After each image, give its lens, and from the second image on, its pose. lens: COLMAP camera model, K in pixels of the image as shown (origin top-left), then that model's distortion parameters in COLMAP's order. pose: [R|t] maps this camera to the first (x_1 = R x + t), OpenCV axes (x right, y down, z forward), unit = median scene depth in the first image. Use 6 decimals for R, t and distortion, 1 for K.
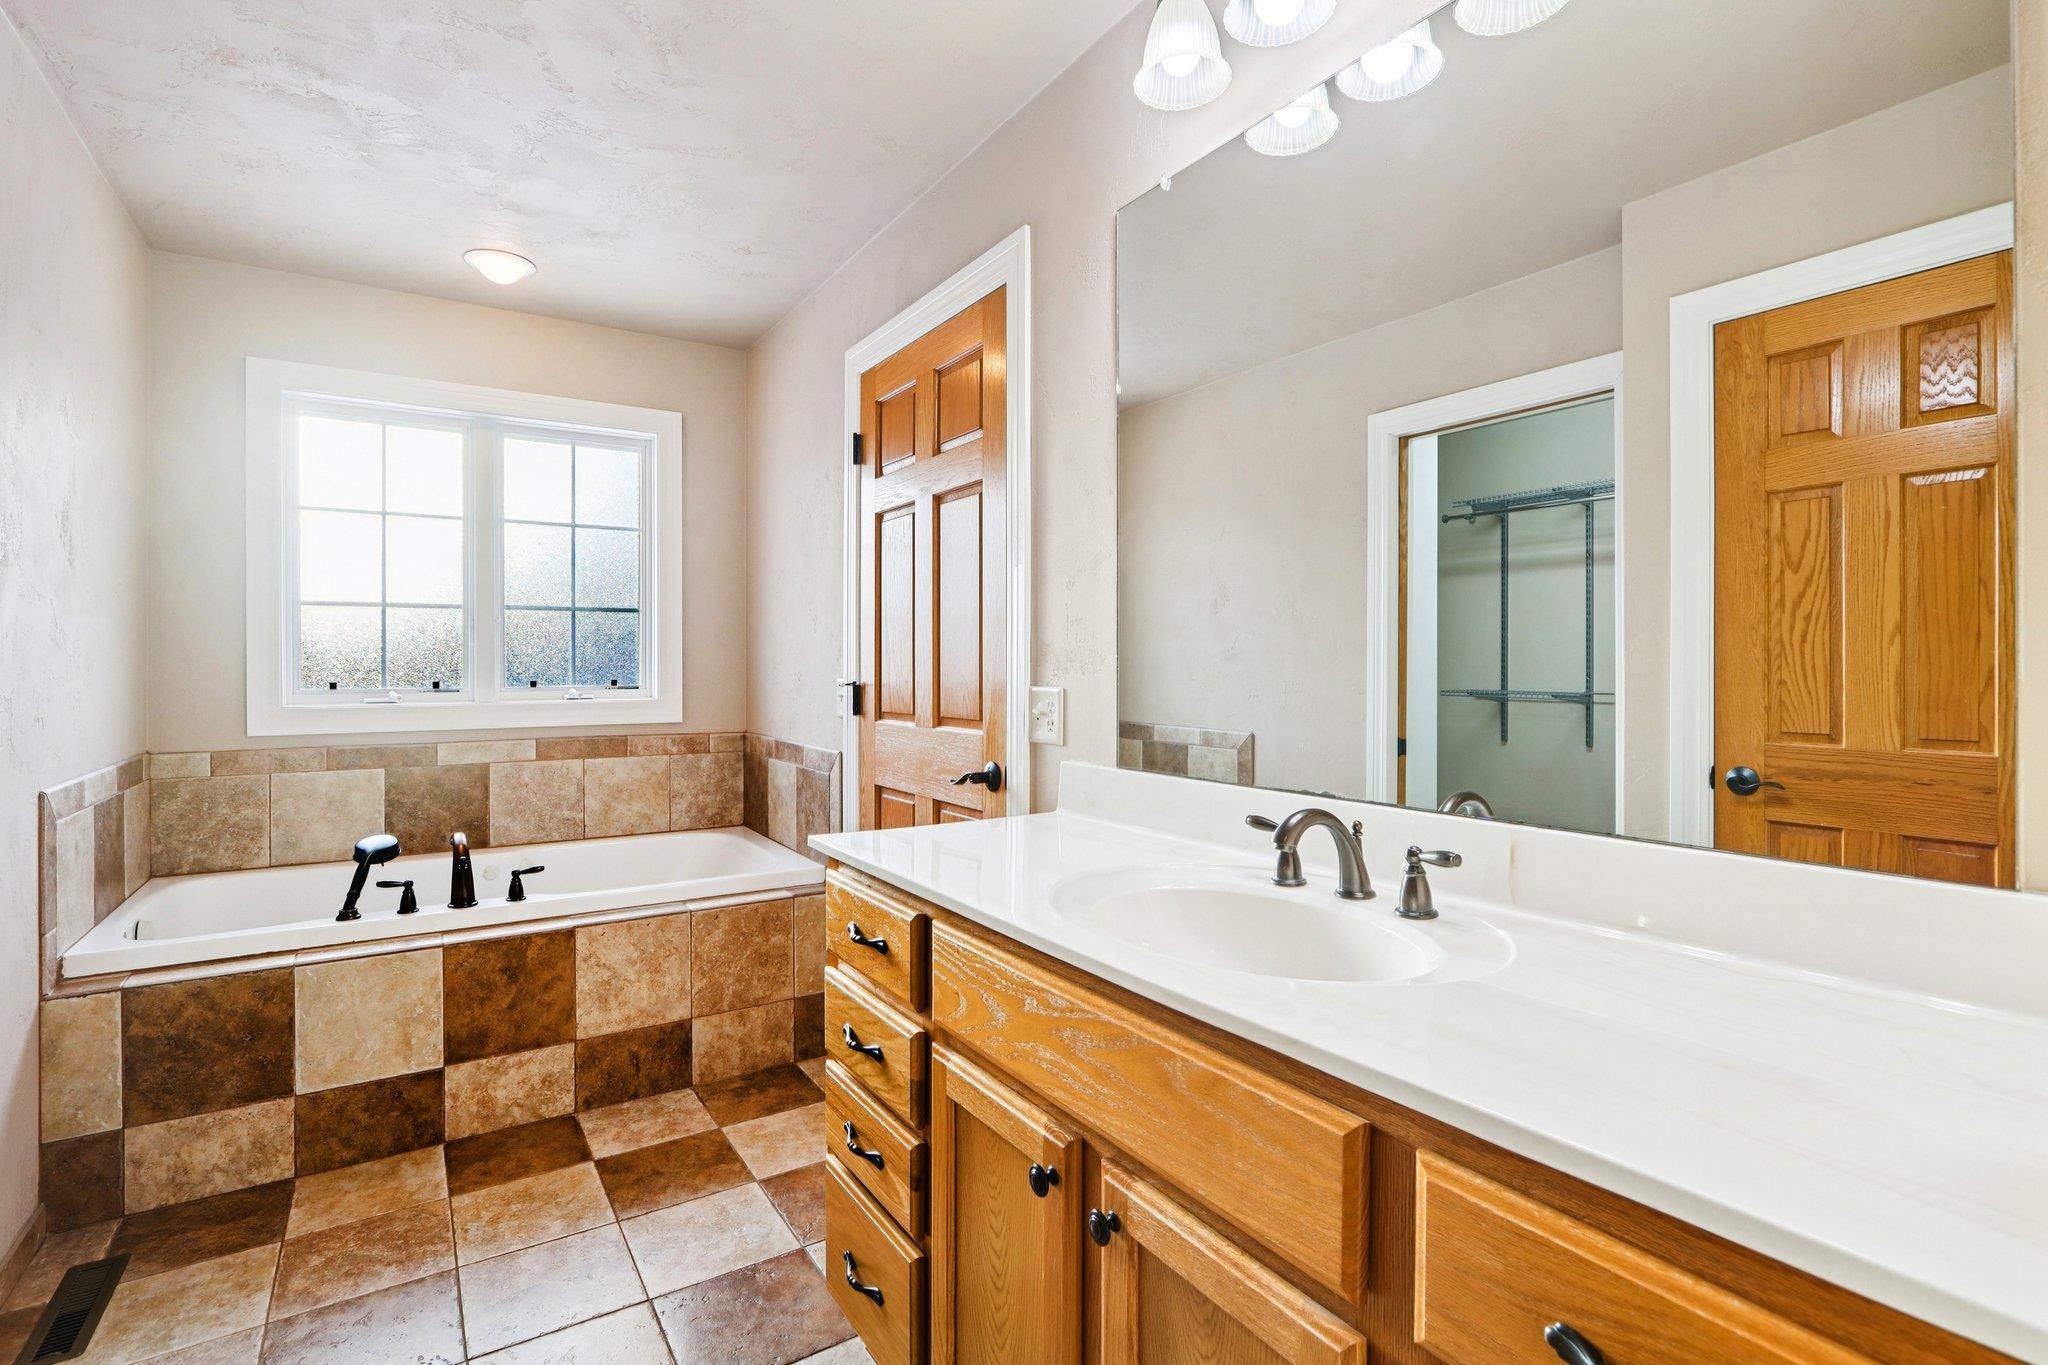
lens RADIAL K [[973.6, 0, 1023.0], [0, 973.6, 667.1], [0, 0, 1]] dist [-0.011823, 0.000970]
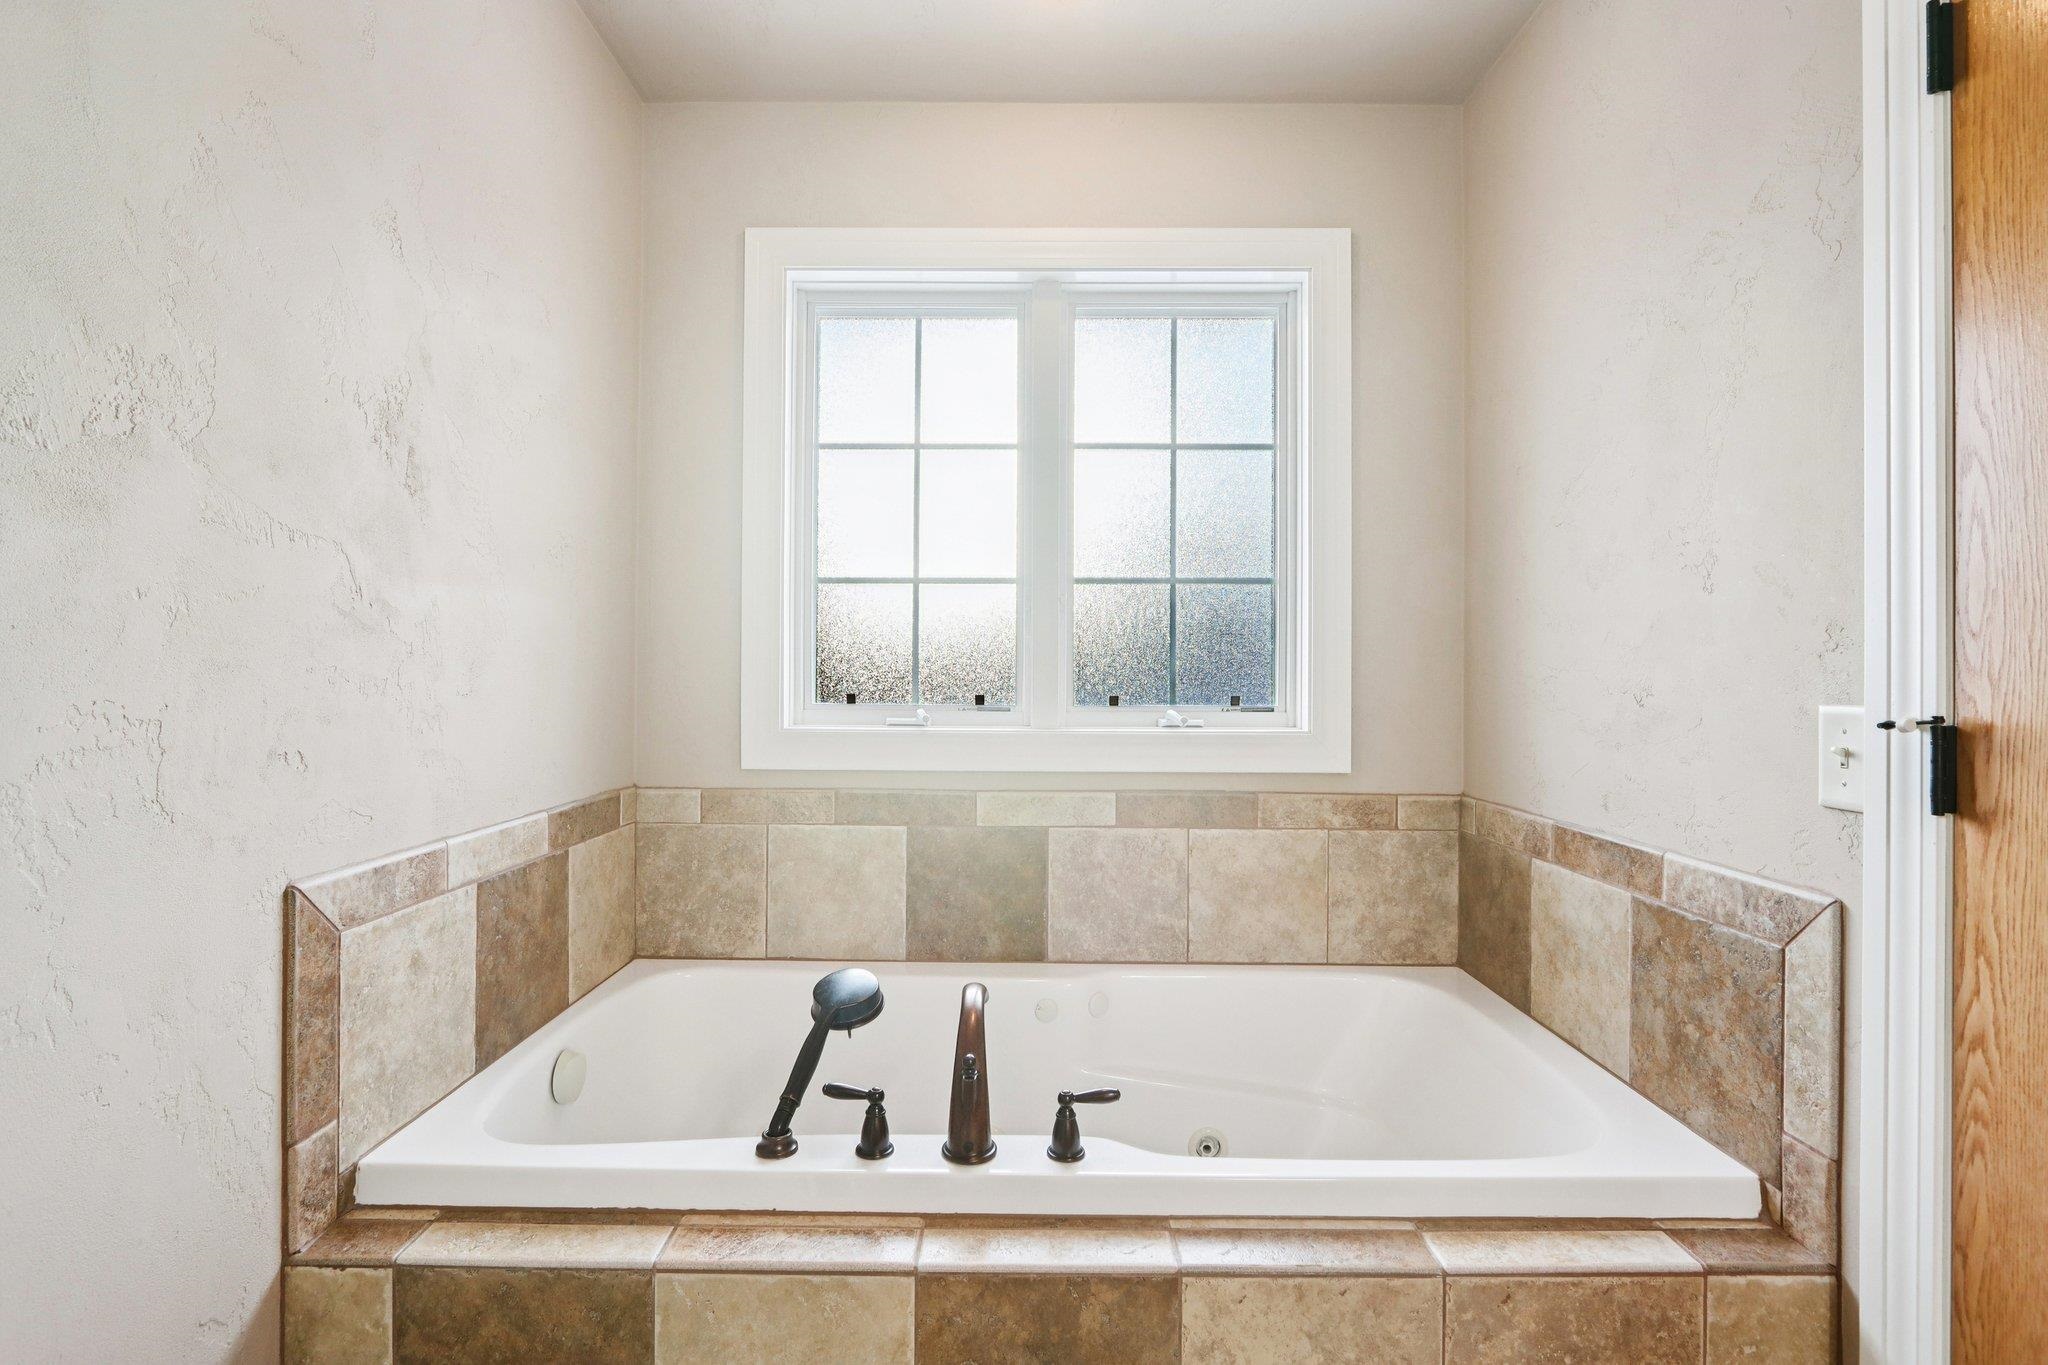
lens RADIAL K [[973.6, 0, 1023.0], [0, 973.6, 667.1], [0, 0, 1]] dist [-0.011823, 0.000970]
pose [[0.838798, 0.001443, -0.544442, -0.236310], [-0.009541, 0.999882, -0.012049, 0.004408], [0.544360, 0.015301, 0.838712, 0.492249]]
